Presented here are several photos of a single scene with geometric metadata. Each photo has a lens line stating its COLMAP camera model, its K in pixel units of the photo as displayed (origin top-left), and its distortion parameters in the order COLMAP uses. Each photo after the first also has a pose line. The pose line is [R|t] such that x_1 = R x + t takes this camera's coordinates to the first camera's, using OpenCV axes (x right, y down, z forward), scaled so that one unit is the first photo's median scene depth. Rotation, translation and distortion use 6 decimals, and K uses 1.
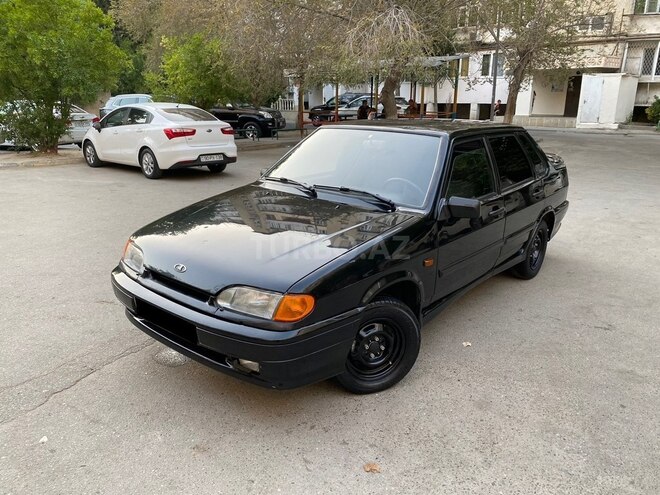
lens RADIAL K [[512.7, 0, 328.6], [0, 512.7, 243.5], [0, 0, 1]] dist [-0.000391, 0.004336]
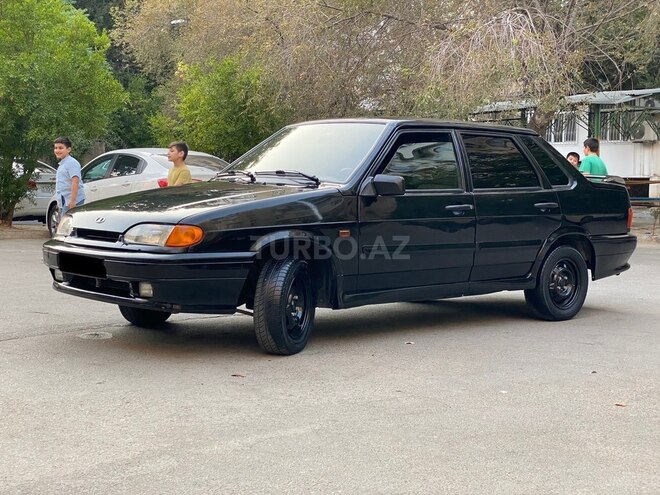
lens RADIAL K [[1011.2, 0, 339.4], [0, 1011.2, 246.2], [0, 0, 1]] dist [0.197496, -0.548503]
pose [[0.984911, 0.013093, -0.172566, 0.163558], [-0.050603, 0.975344, -0.214809, 0.150870], [0.165499, 0.220300, 0.961290, -0.277975]]
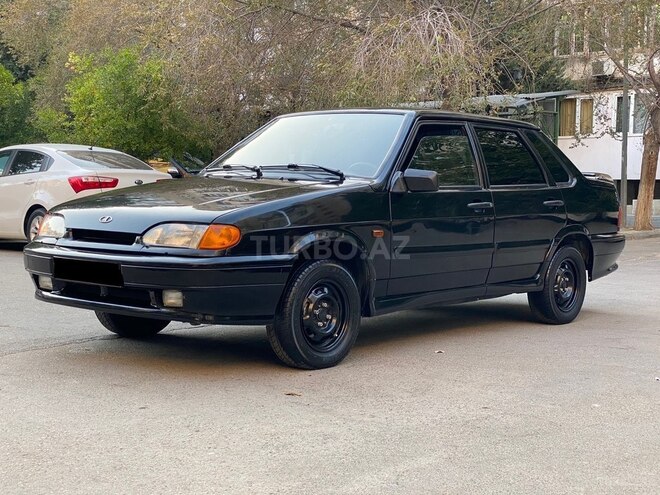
lens RADIAL K [[1011.2, 0, 339.4], [0, 1011.2, 246.2], [0, 0, 1]] dist [0.197496, -0.548503]
pose [[0.999684, 0.006171, -0.024369, 0.052880], [-0.011424, 0.975033, -0.221765, 0.142460], [0.022392, 0.221973, 0.974796, -0.232722]]
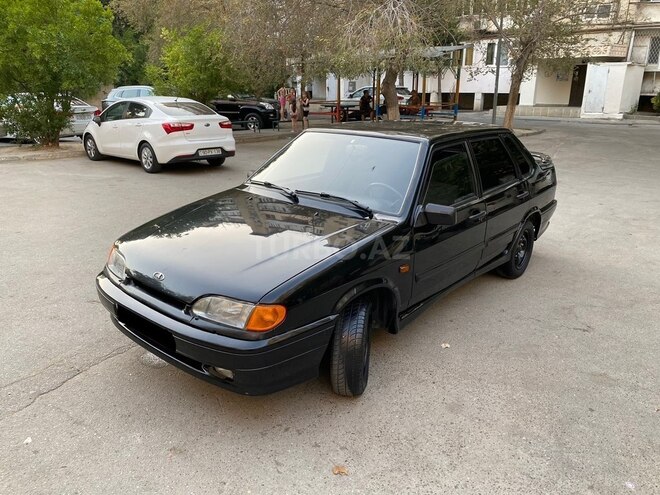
lens RADIAL K [[512.7, 0, 328.6], [0, 512.7, 243.5], [0, 0, 1]] dist [-0.000391, 0.004336]
pose [[0.999926, 0.001245, -0.012098, 0.017551], [-0.000965, 0.999731, 0.023164, -0.011377], [0.012124, -0.023151, 0.999658, -0.007360]]
